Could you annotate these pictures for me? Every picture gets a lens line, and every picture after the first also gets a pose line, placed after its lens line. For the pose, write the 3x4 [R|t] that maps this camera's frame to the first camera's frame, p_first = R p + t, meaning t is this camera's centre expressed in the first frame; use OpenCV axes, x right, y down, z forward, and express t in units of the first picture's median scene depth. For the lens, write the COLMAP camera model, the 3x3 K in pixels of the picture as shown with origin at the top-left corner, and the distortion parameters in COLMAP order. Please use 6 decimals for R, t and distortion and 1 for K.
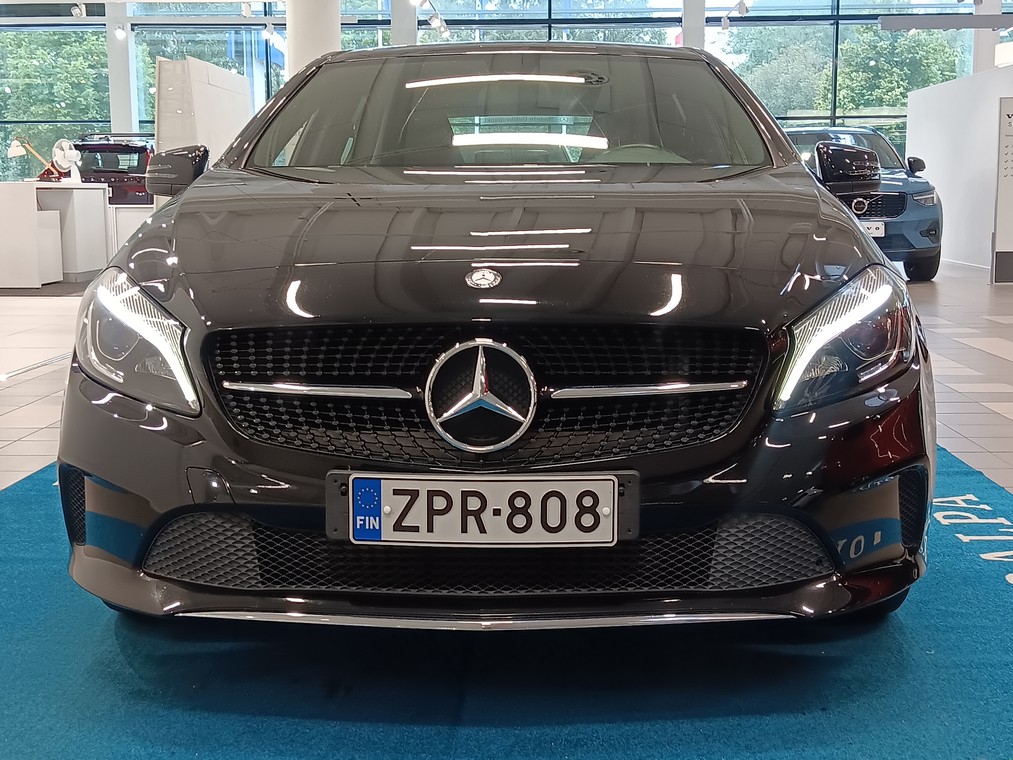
lens RADIAL K [[1447.5, 0, 507.6], [0, 1447.5, 385.2], [0, 0, 1]] dist [0.094582, 0.000000]
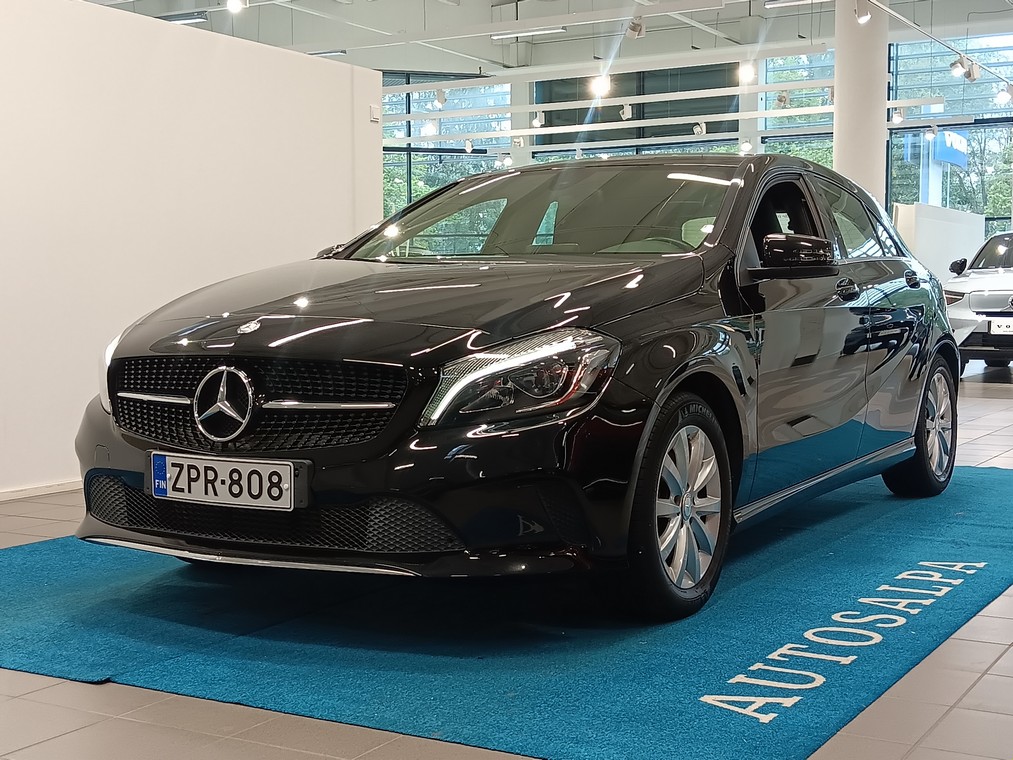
lens RADIAL K [[1447.5, 0, 510.0], [0, 1447.5, 384.1], [0, 0, 1]] dist [0.094582, 0.000000]
pose [[0.886703, 0.034902, -0.461020, 0.937790], [-0.067128, 0.996299, -0.053684, 0.047536], [0.457440, 0.078549, 0.885764, -0.197866]]
